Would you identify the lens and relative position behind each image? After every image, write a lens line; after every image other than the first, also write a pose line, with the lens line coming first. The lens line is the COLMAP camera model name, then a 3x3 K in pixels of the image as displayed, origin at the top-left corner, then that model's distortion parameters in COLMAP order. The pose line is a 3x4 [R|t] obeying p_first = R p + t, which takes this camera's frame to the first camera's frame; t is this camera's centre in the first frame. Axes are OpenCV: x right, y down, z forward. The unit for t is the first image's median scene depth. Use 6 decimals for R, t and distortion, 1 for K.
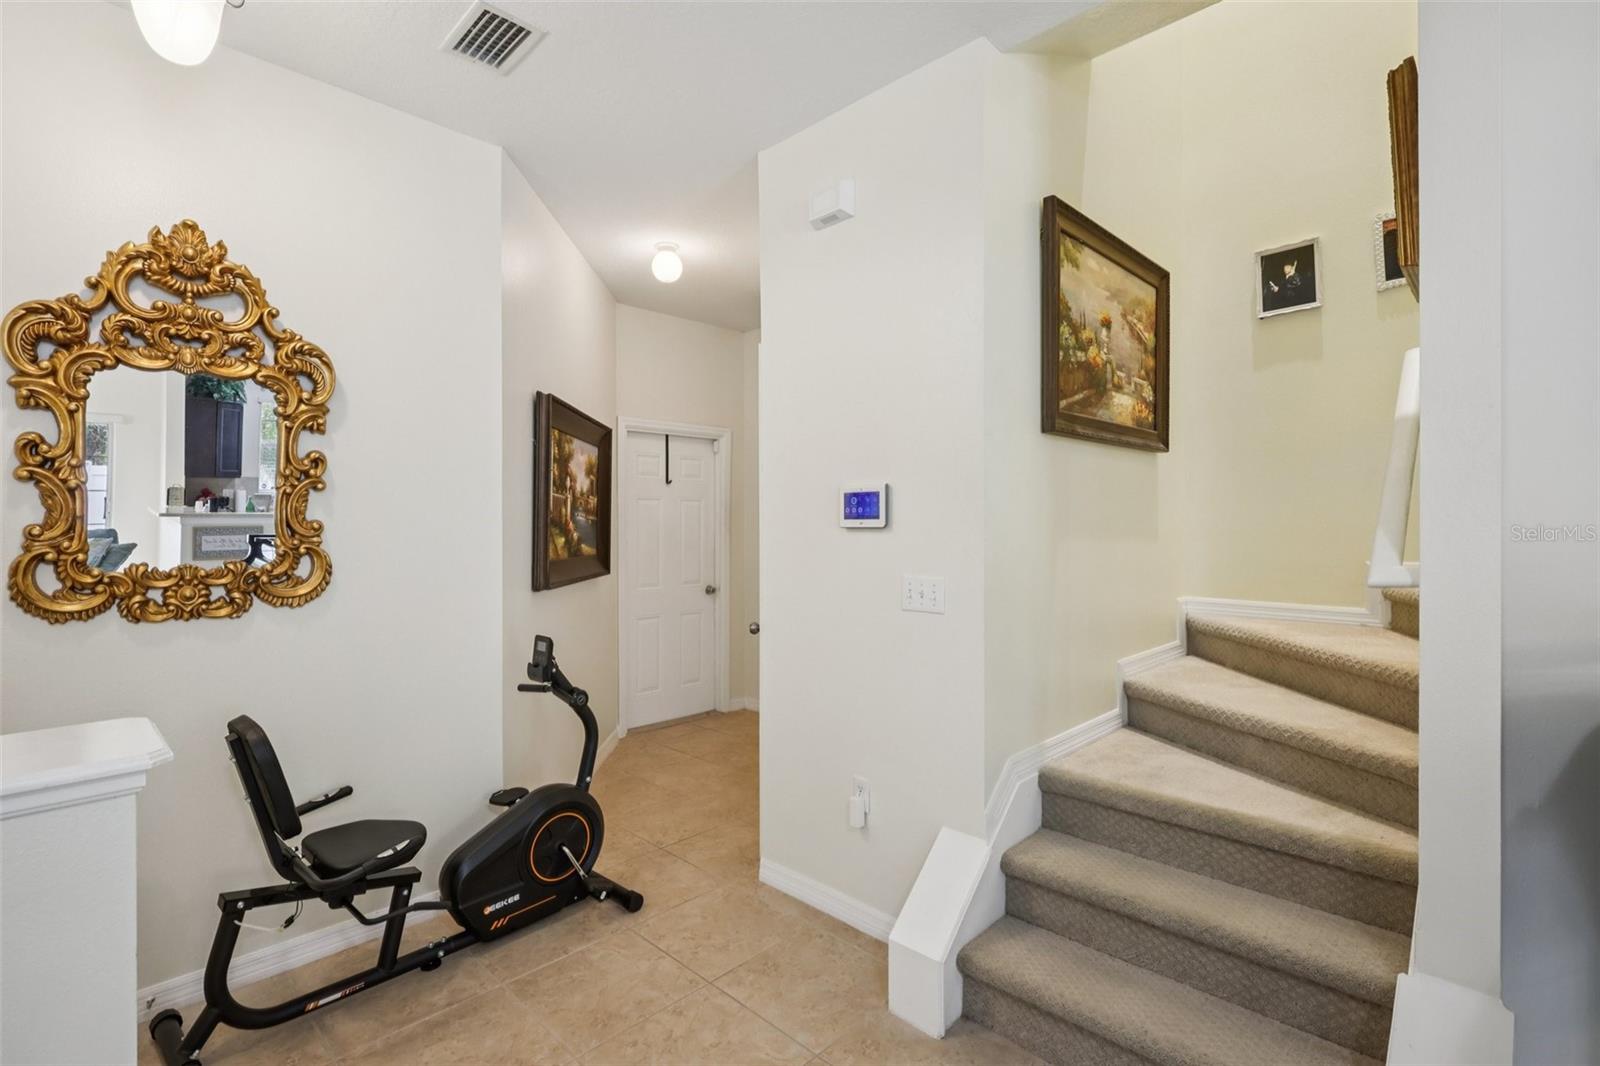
lens RADIAL K [[749.7, 0, 805.1], [0, 749.7, 522.9], [0, 0, 1]] dist [-0.007897, 0.002472]
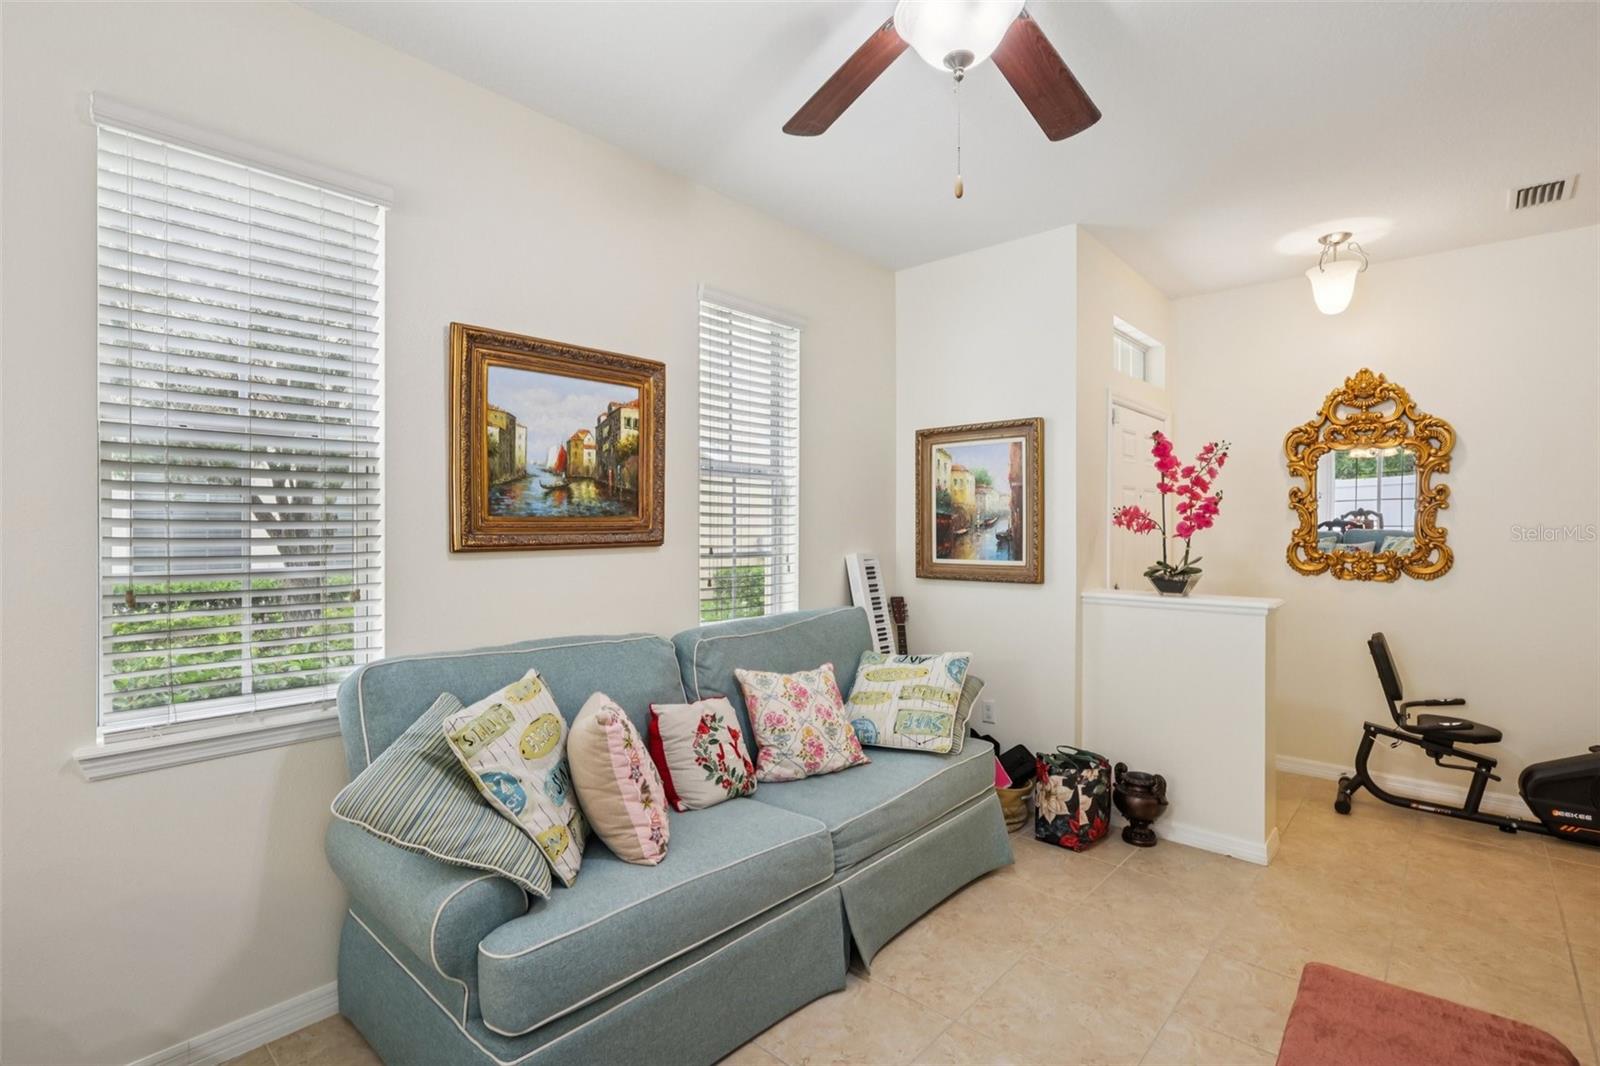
lens RADIAL K [[749.7, 0, 793.0], [0, 749.7, 526.7], [0, 0, 1]] dist [-0.007897, 0.002472]
pose [[0.040291, 0.003956, -0.999180, 0.964607], [-0.003081, 0.999988, 0.003835, -0.007625], [0.999183, 0.002923, 0.040303, -0.496489]]
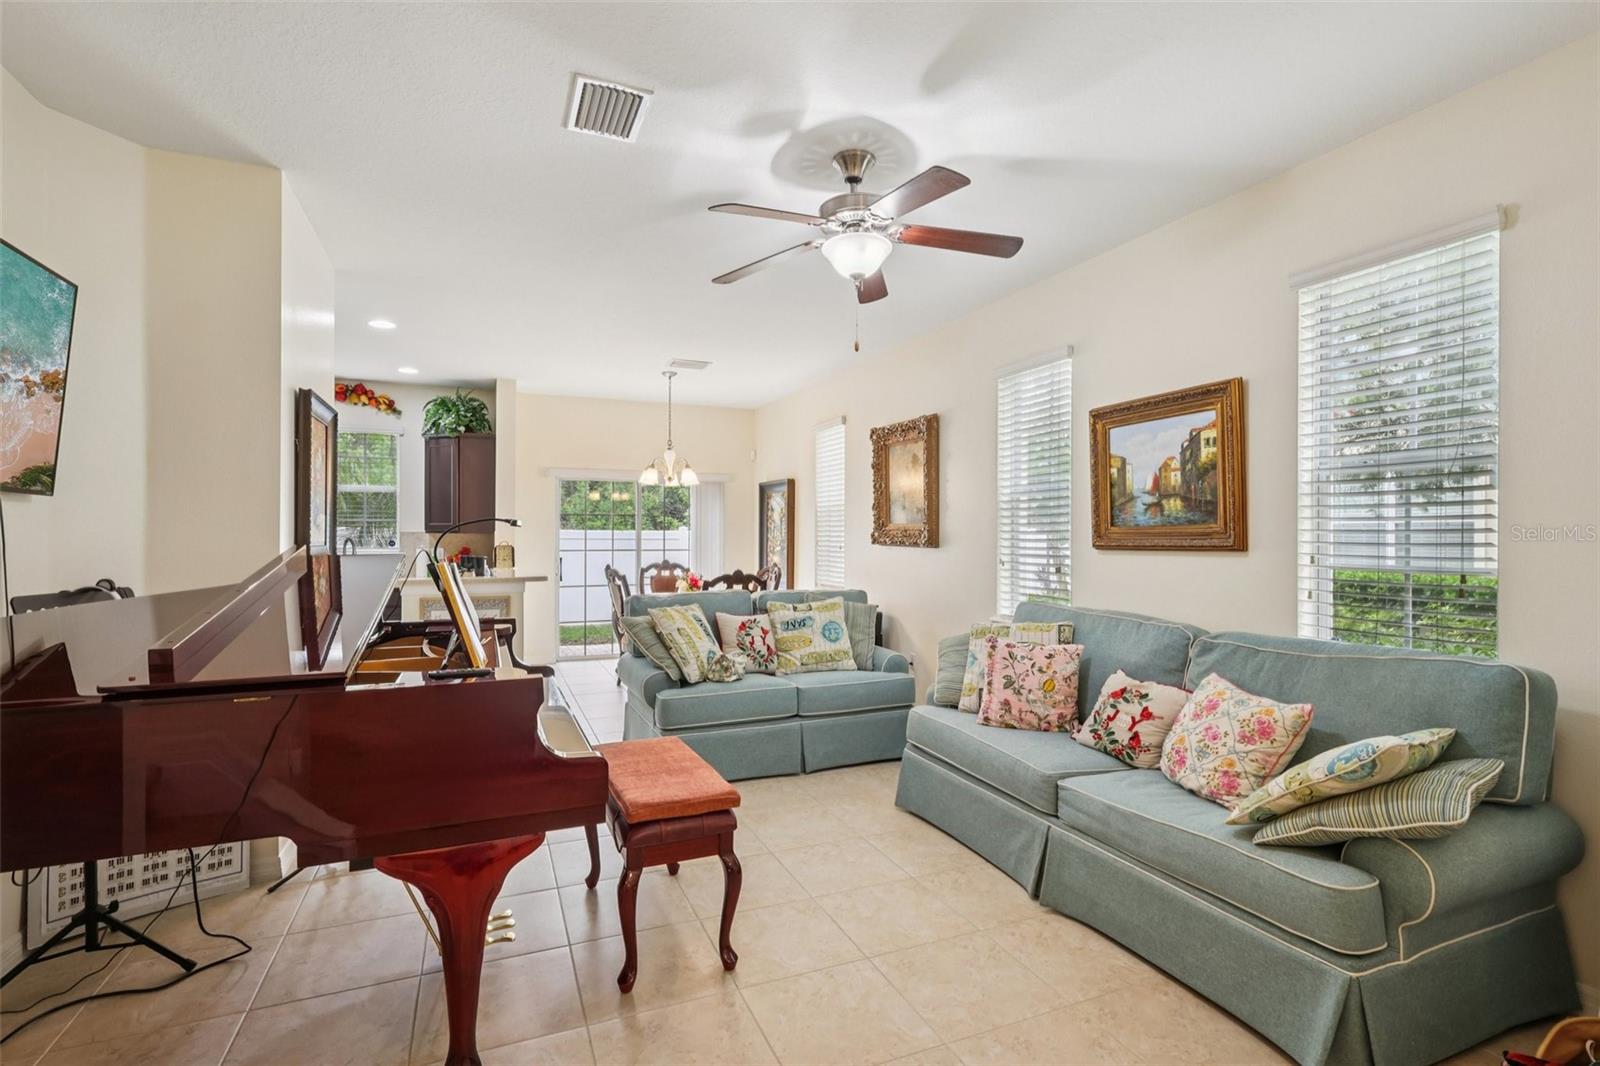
lens RADIAL K [[749.7, 0, 806.5], [0, 749.7, 537.7], [0, 0, 1]] dist [-0.007897, 0.002472]
pose [[-0.925143, 0.000498, 0.379619, -1.742960], [0.001479, 0.999996, 0.002293, 0.016662], [-0.379616, 0.002683, -0.925140, 2.937271]]
